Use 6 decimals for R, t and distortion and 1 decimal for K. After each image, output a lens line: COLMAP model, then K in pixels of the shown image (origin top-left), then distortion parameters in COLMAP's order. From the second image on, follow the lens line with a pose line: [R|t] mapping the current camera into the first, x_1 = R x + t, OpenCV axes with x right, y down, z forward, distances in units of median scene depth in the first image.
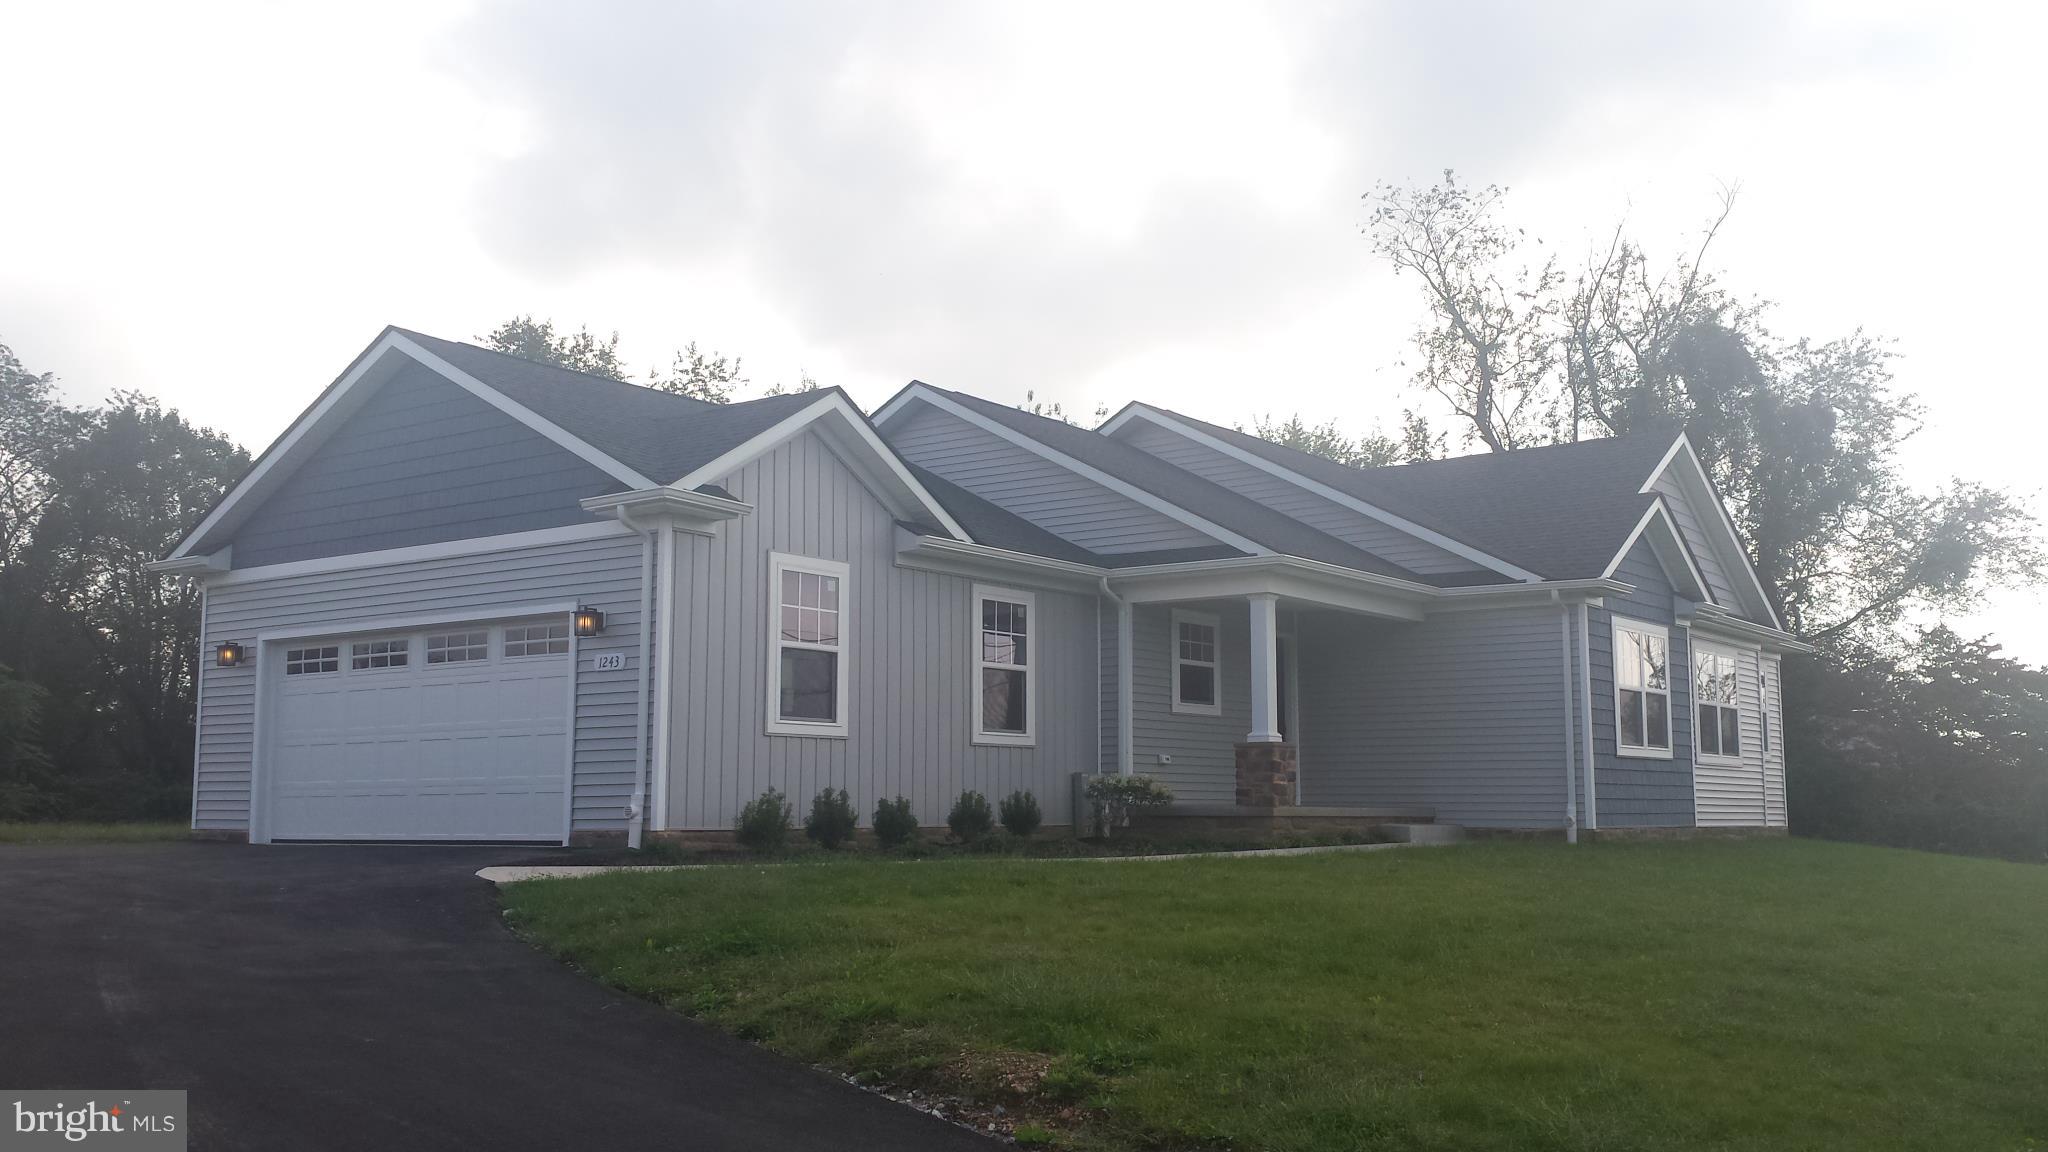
lens RADIAL K [[1880.4, 0, 1024.0], [0, 1880.4, 576.0], [0, 0, 1]] dist [0.134617, -0.313957]
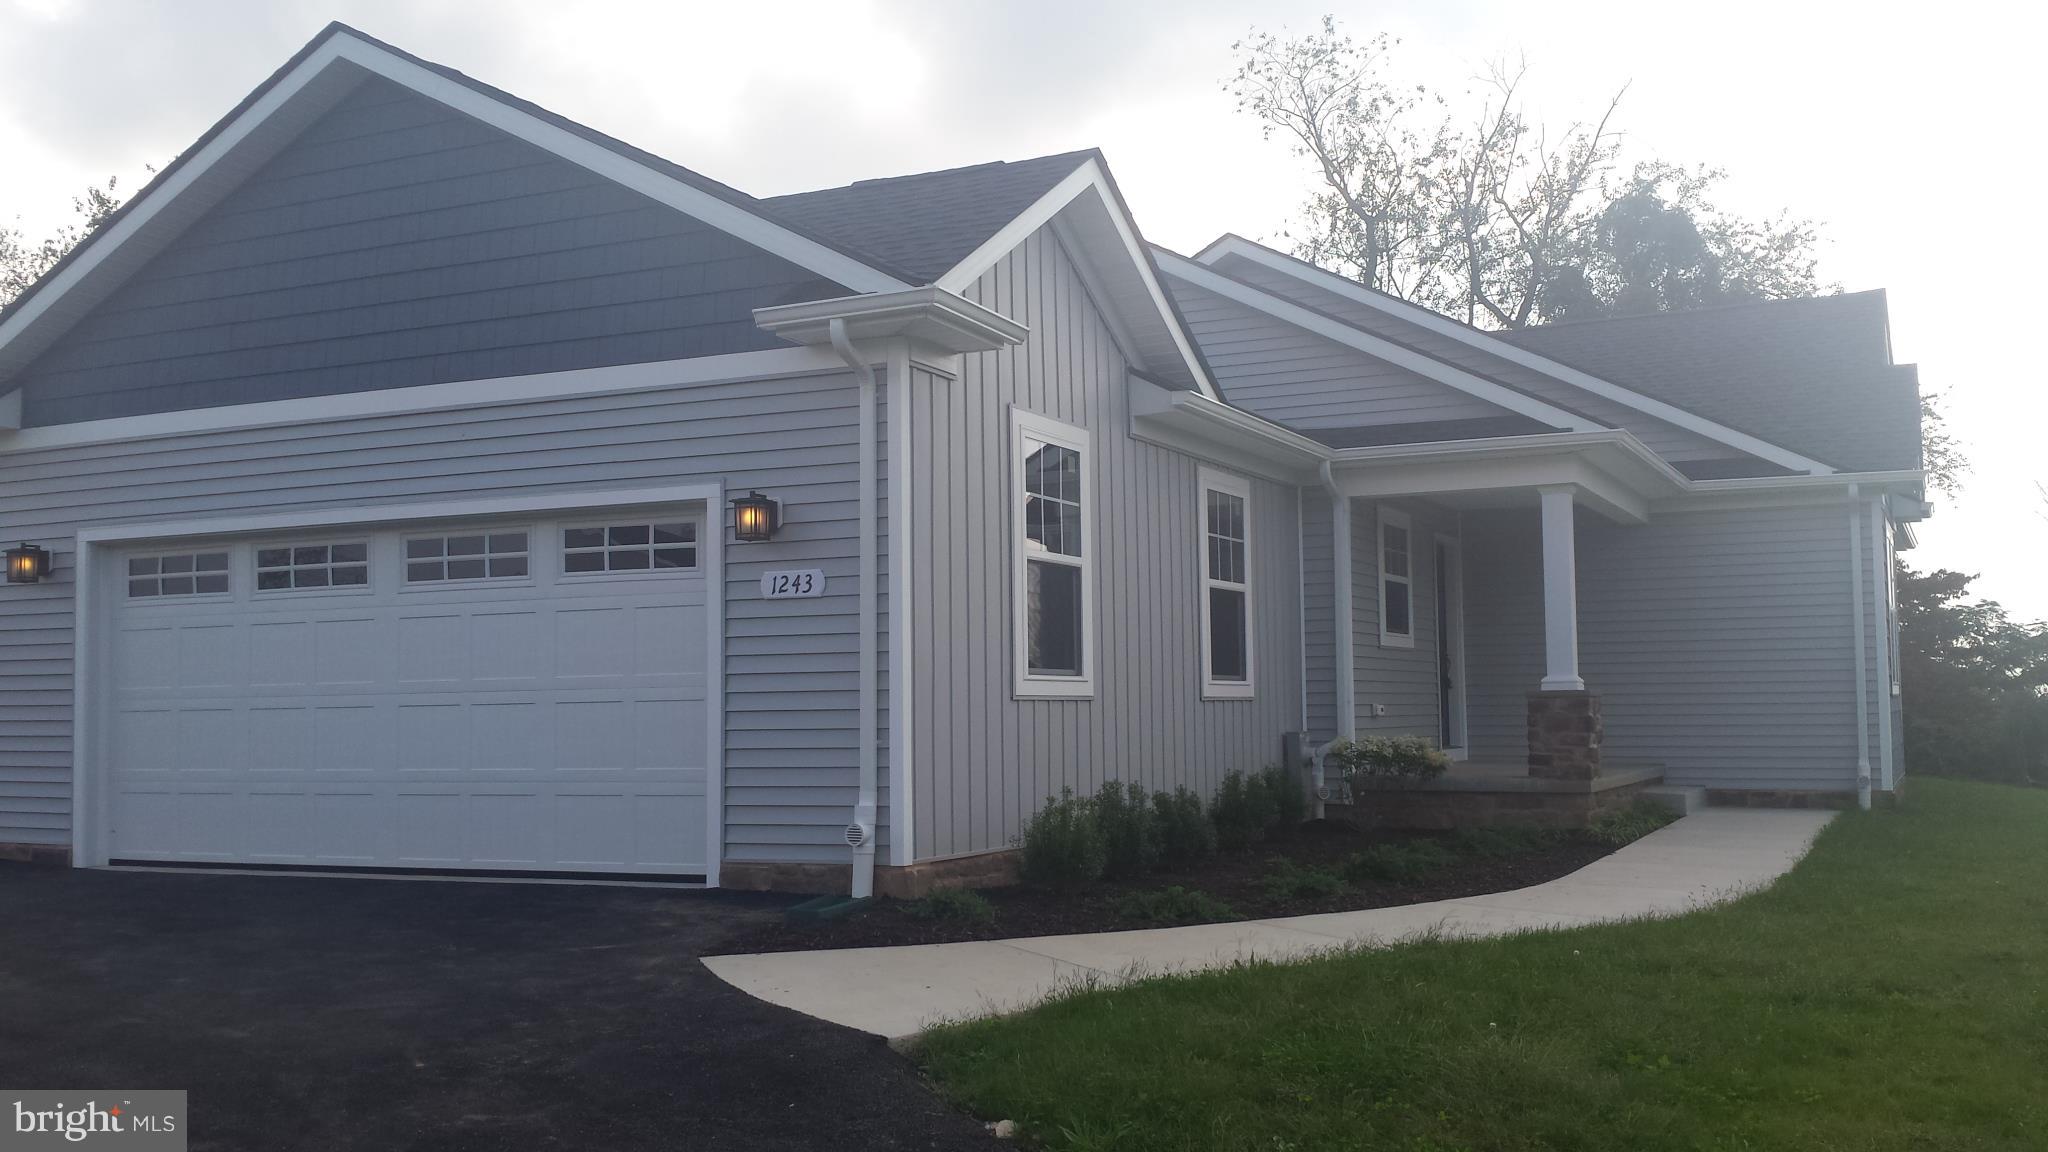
lens RADIAL K [[1880.4, 0, 1024.0], [0, 1880.4, 576.0], [0, 0, 1]] dist [0.134617, -0.313957]
pose [[0.981425, 0.001528, 0.191842, -0.221621], [-0.011712, 0.998580, 0.051963, 0.009259], [-0.191490, -0.053244, 0.980049, 0.336544]]
